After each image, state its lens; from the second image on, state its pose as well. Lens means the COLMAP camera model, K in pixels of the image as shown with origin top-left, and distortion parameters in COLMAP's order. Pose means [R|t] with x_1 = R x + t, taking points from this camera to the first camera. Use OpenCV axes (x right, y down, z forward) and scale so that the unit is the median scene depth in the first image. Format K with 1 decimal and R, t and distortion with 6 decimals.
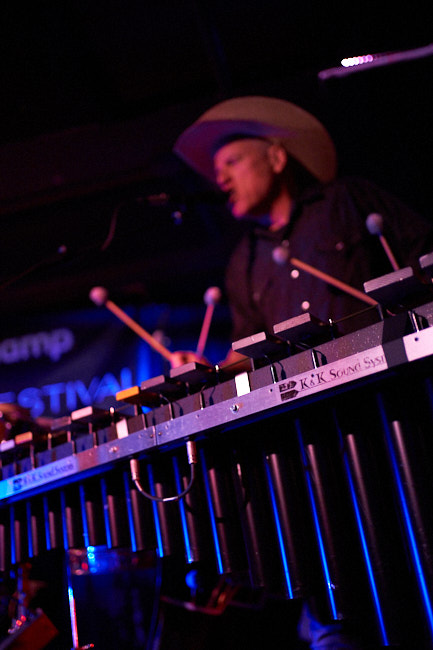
lens RADIAL K [[672.3, 0, 216.5], [0, 672.3, 325.0], [0, 0, 1]] dist [0.001343, 0.005759]
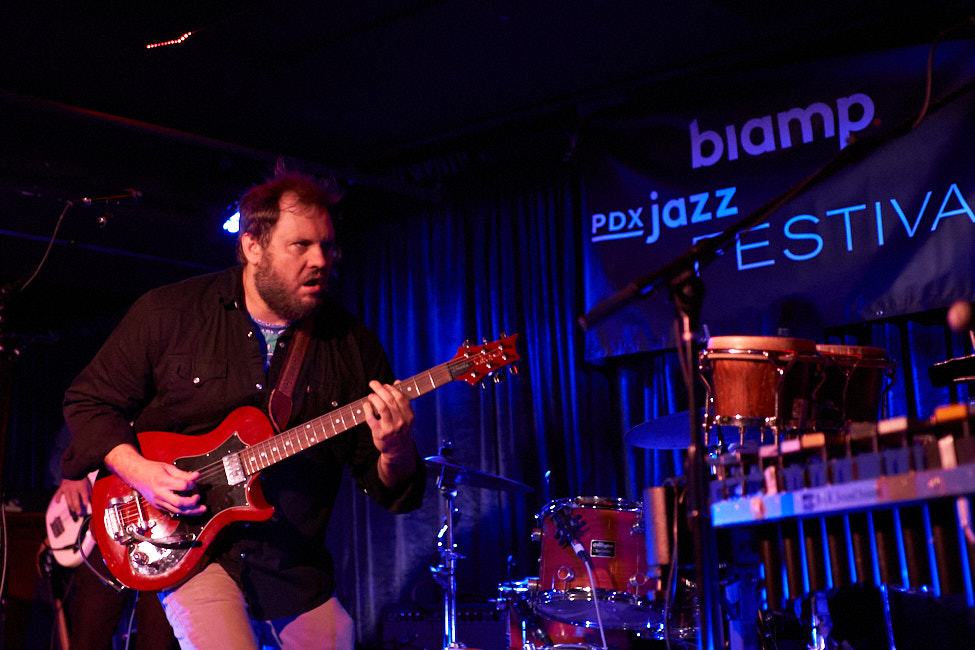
lens RADIAL K [[1540.2, 0, 487.5], [0, 1540.2, 325.0], [0, 0, 1]] dist [-0.010028, -0.052459]
pose [[0.894616, 0.011423, -0.446689, 0.146323], [0.097219, 0.970749, 0.219532, -0.365222], [0.436130, -0.239824, 0.867338, -0.589853]]
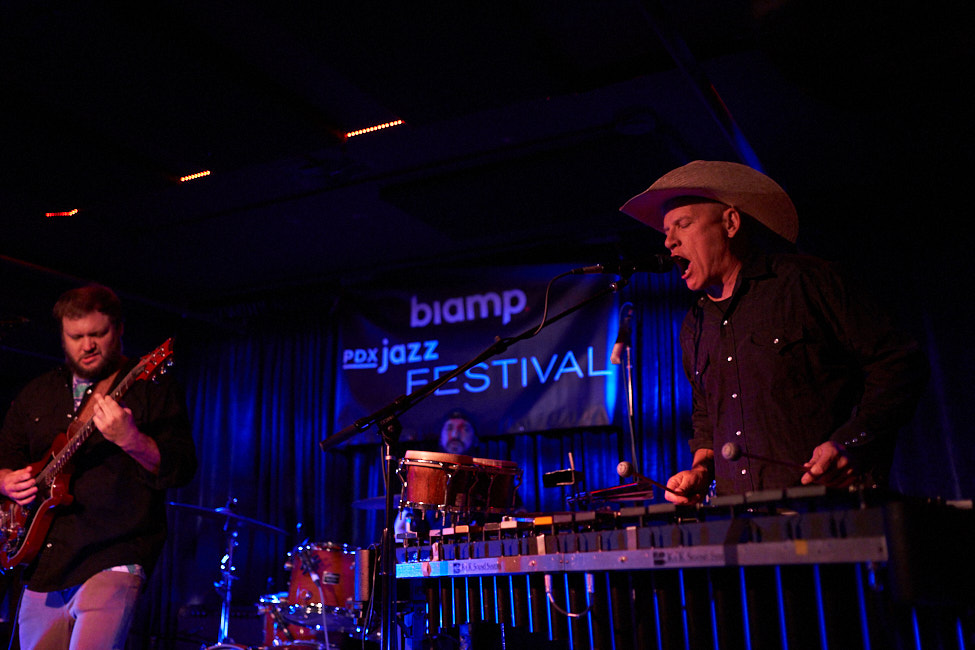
lens RADIAL K [[1008.5, 0, 487.5], [0, 1008.5, 325.0], [0, 0, 1]] dist [0.001343, 0.005759]
pose [[0.964560, 0.050422, -0.259002, 0.192739], [-0.012476, 0.989189, 0.146111, -0.445931], [0.263570, -0.137702, 0.954761, -0.614033]]
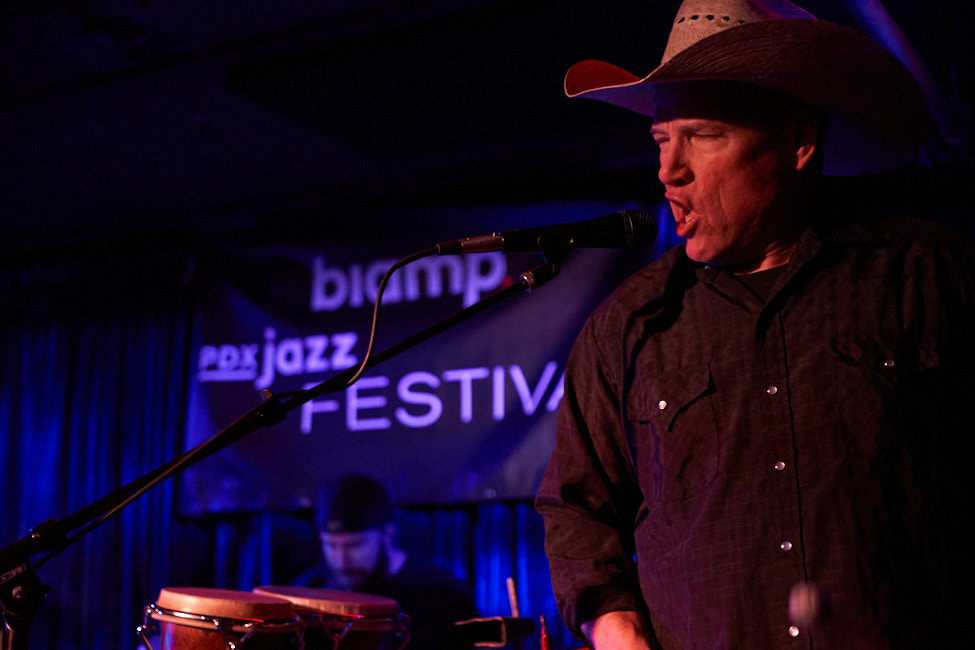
lens RADIAL K [[1540.2, 0, 487.5], [0, 1540.2, 325.0], [0, 0, 1]] dist [-0.010028, -0.052459]
pose [[0.952786, 0.067056, -0.296146, 0.311099], [-0.013557, 0.983732, 0.179130, -0.455208], [0.303340, -0.166658, 0.938195, -0.011676]]
